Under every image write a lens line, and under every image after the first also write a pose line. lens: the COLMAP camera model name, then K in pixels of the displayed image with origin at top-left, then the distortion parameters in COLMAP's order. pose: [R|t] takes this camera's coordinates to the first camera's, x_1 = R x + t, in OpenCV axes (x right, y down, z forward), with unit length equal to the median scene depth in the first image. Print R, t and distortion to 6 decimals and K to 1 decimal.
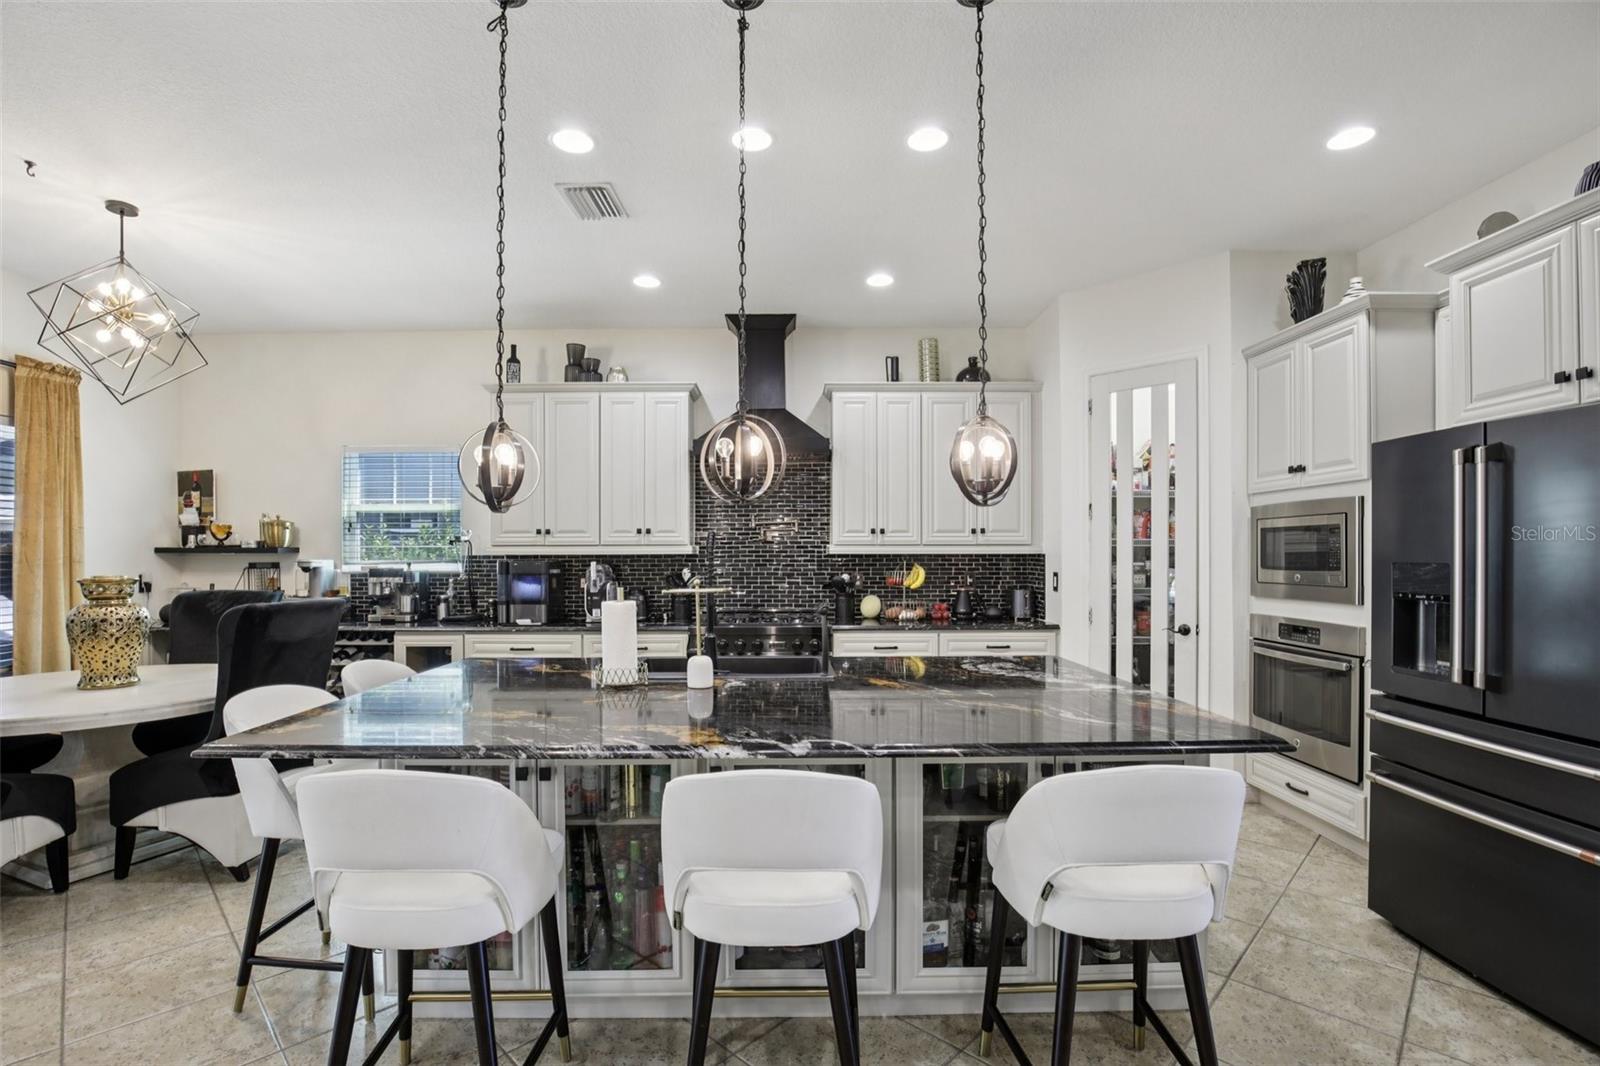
lens RADIAL K [[737.8, 0, 793.0], [0, 737.8, 551.8], [0, 0, 1]] dist [-0.002298, 0.000022]
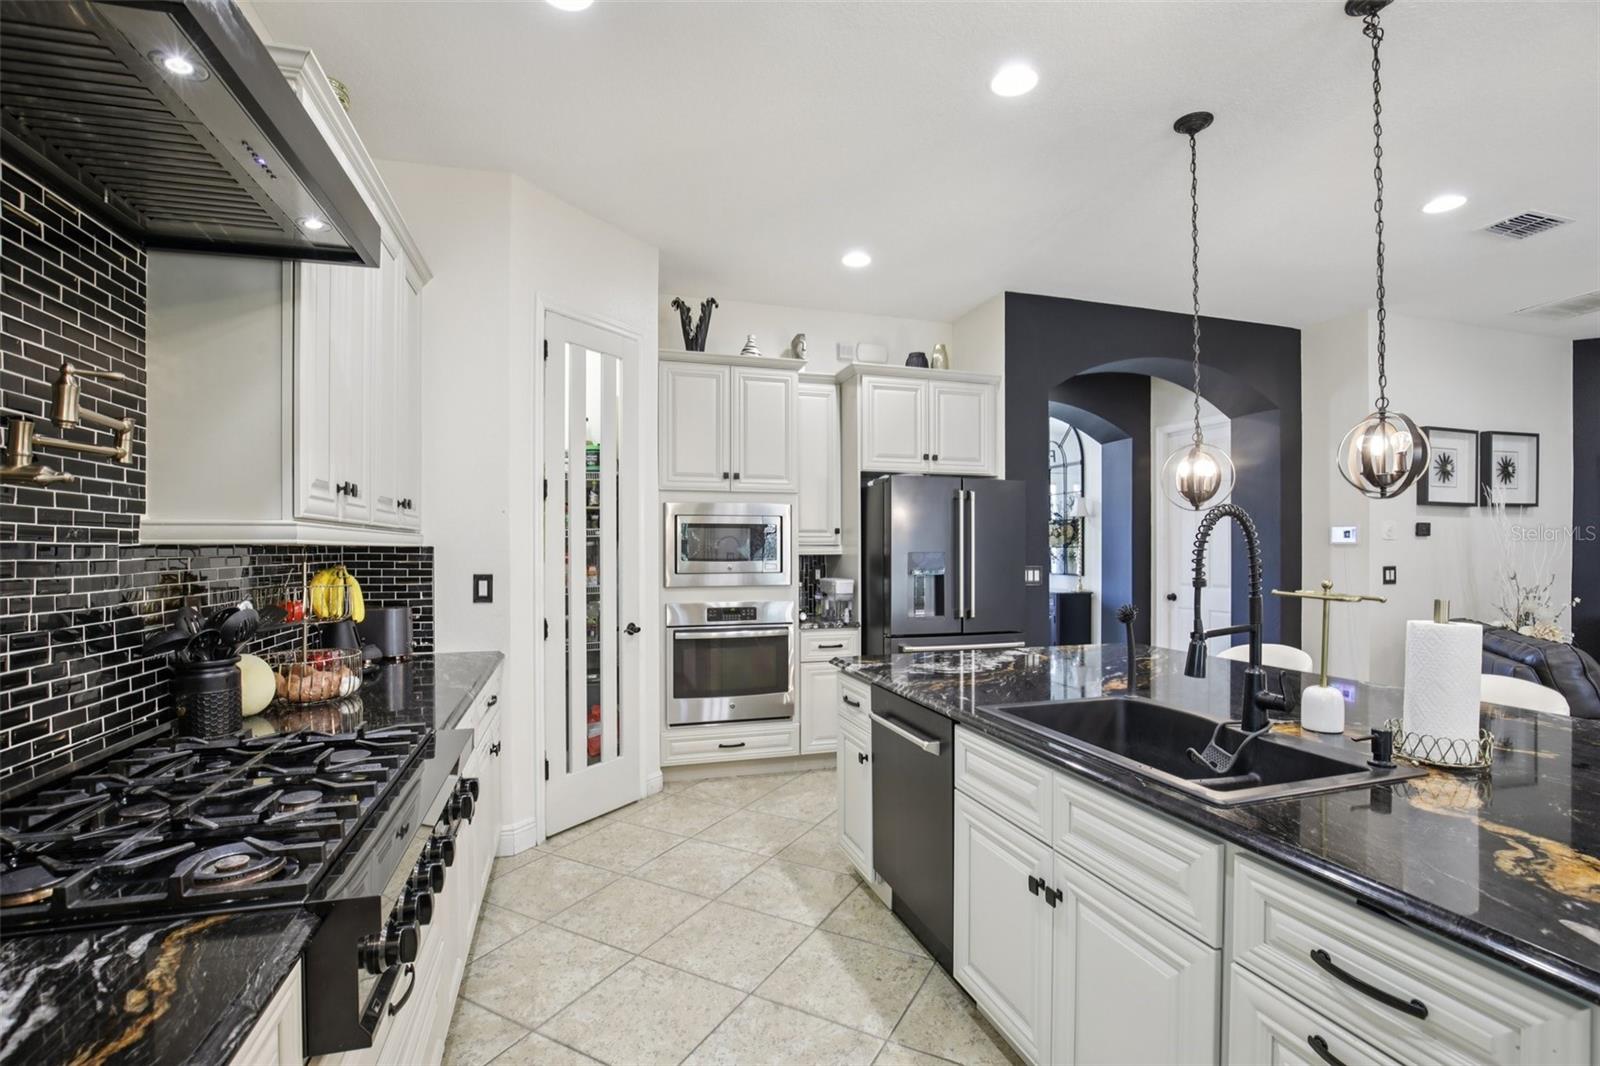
lens RADIAL K [[737.8, 0, 793.0], [0, 737.8, 551.8], [0, 0, 1]] dist [-0.002298, 0.000022]
pose [[-0.266649, -0.001773, 0.963792, -0.348743], [-0.002027, 0.999997, 0.001279, 0.005818], [-0.963791, -0.001612, -0.266652, 0.870299]]
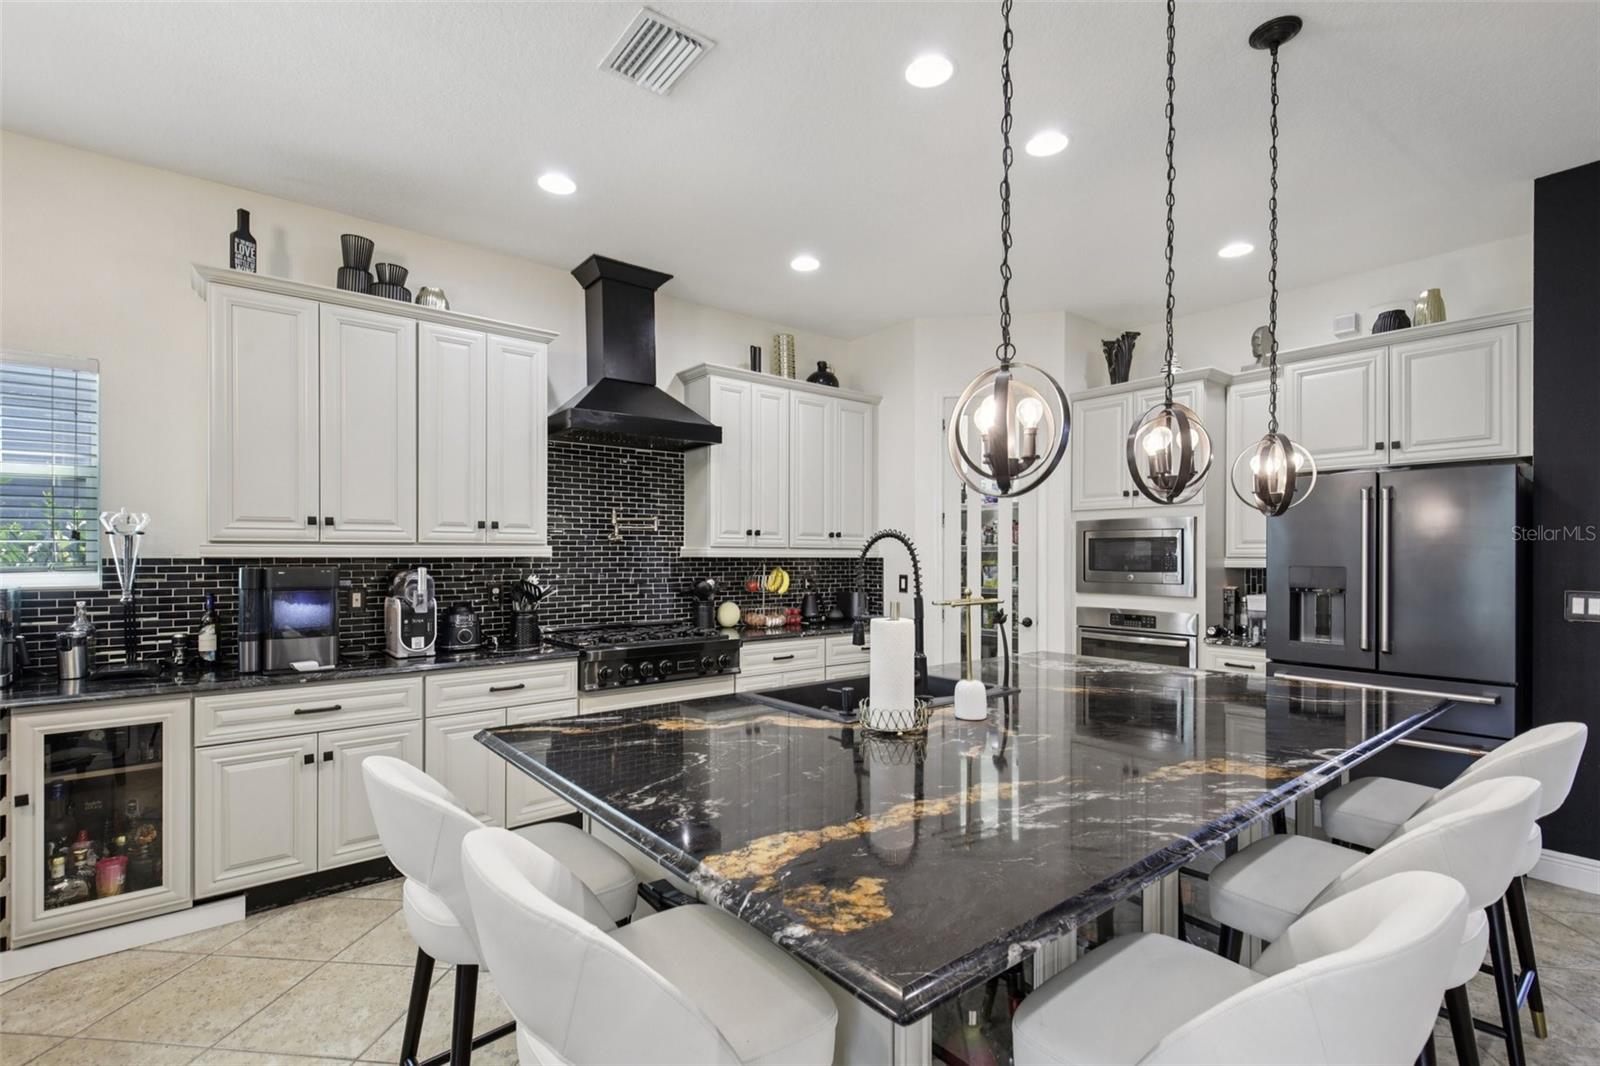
lens RADIAL K [[741.3, 0, 801.0], [0, 741.3, 551.3], [0, 0, 1]] dist [0.041117, 0.000116]
pose [[0.783182, 0.007377, 0.621749, -0.416204], [-0.005977, 0.999973, -0.004335, -0.000961], [-0.621764, -0.000321, 0.783204, 0.236806]]
